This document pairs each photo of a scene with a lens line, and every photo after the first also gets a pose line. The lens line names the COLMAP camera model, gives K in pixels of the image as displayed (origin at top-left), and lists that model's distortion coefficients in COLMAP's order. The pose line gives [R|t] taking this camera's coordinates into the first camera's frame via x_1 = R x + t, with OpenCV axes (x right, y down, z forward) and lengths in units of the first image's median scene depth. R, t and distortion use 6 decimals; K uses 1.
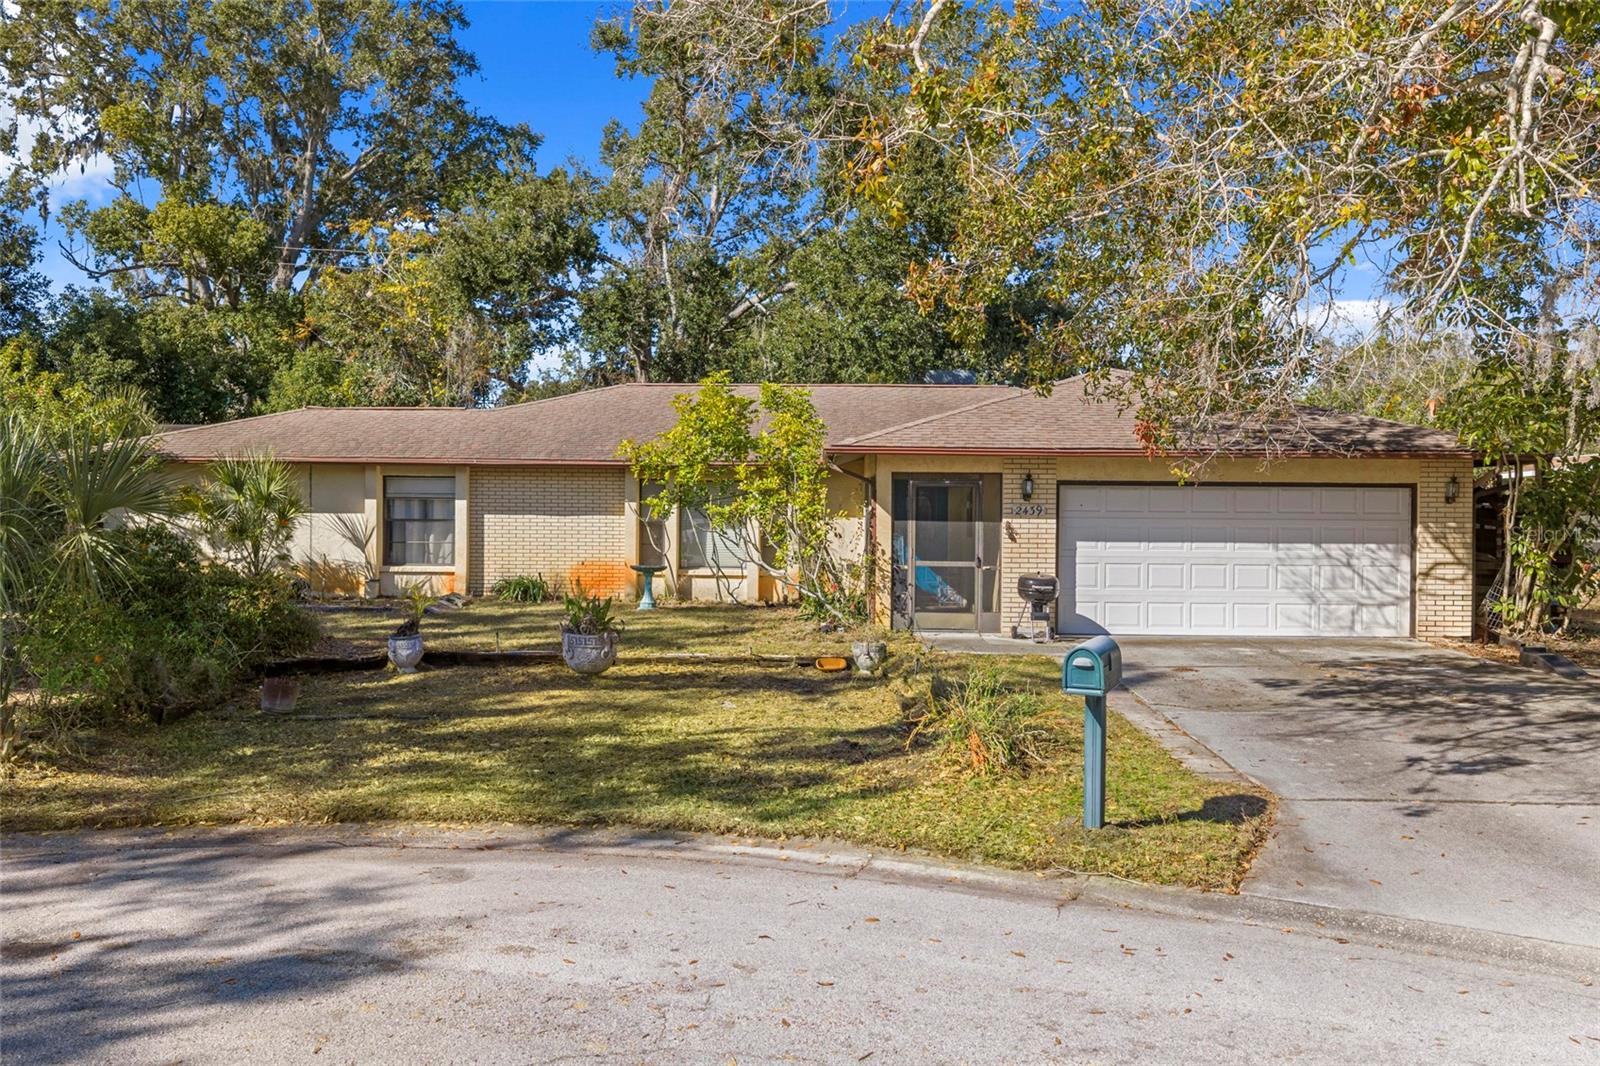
lens RADIAL K [[1303.7, 0, 805.5], [0, 1303.7, 541.0], [0, 0, 1]] dist [0.005219, -0.003790]
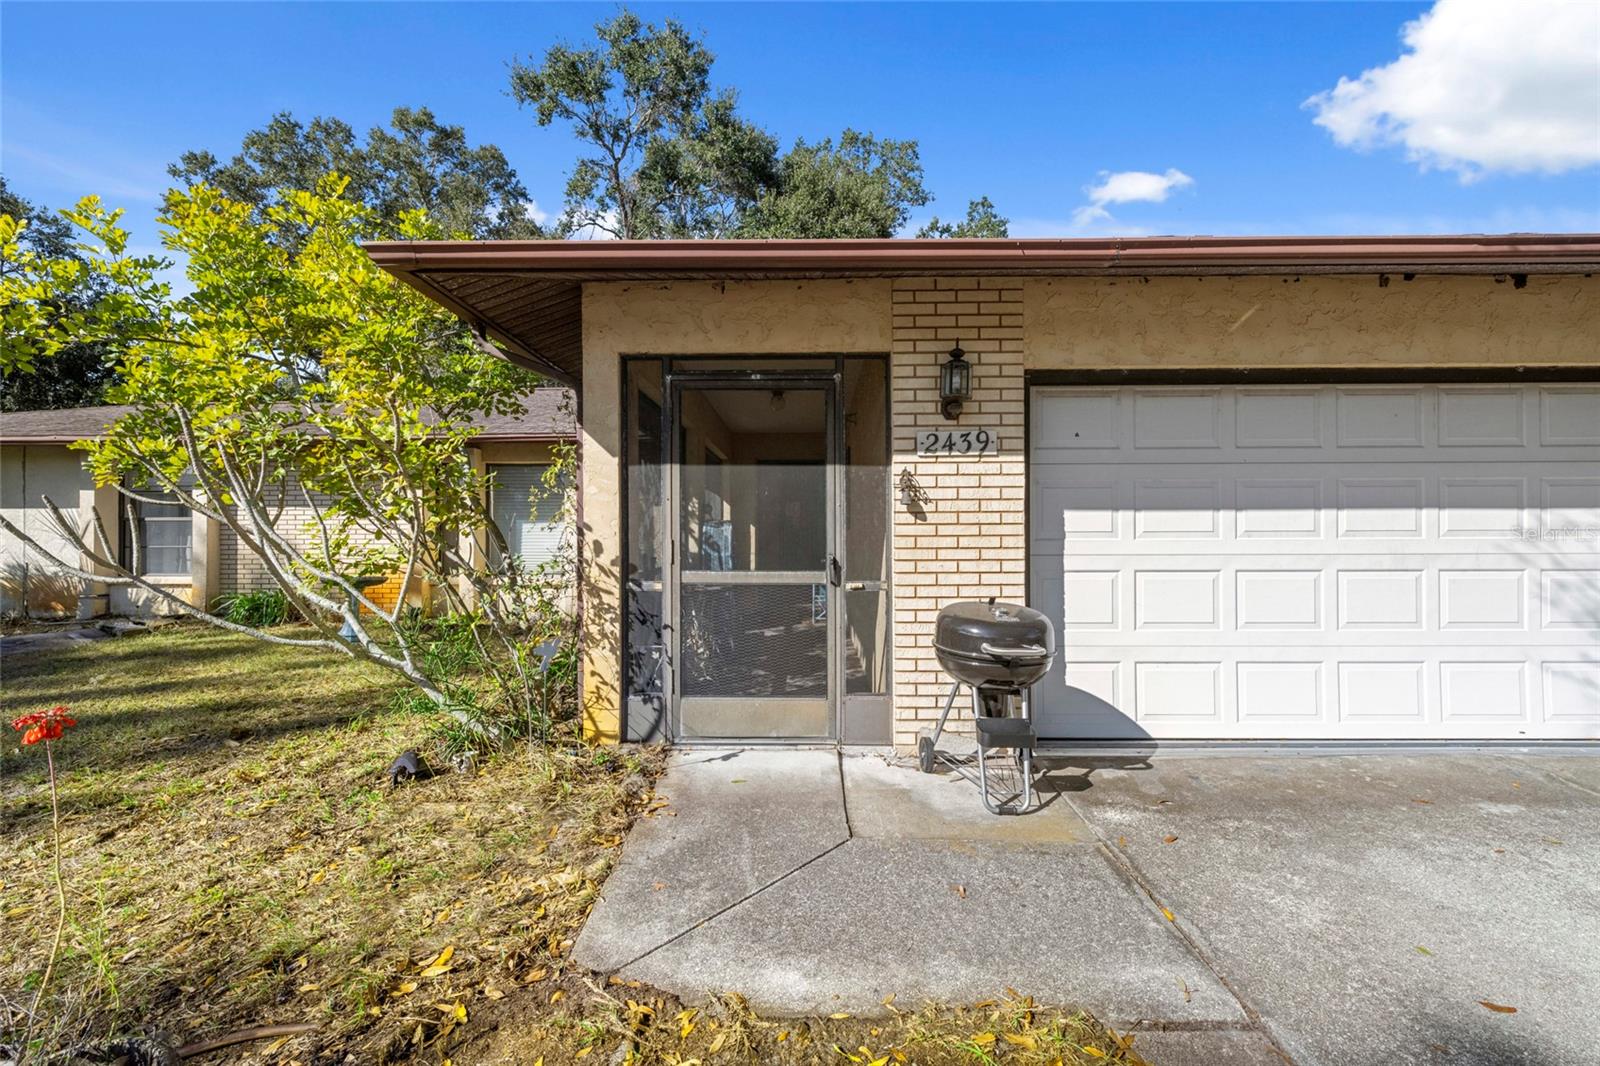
lens RADIAL K [[637.7, 0, 794.0], [0, 637.7, 528.2], [0, 0, 1]] dist [0.002354, 0.000161]
pose [[0.999927, -0.005533, -0.010756, 0.122203], [0.005081, 0.999120, -0.041639, 0.010957], [0.010976, 0.041581, 0.999075, 0.800236]]
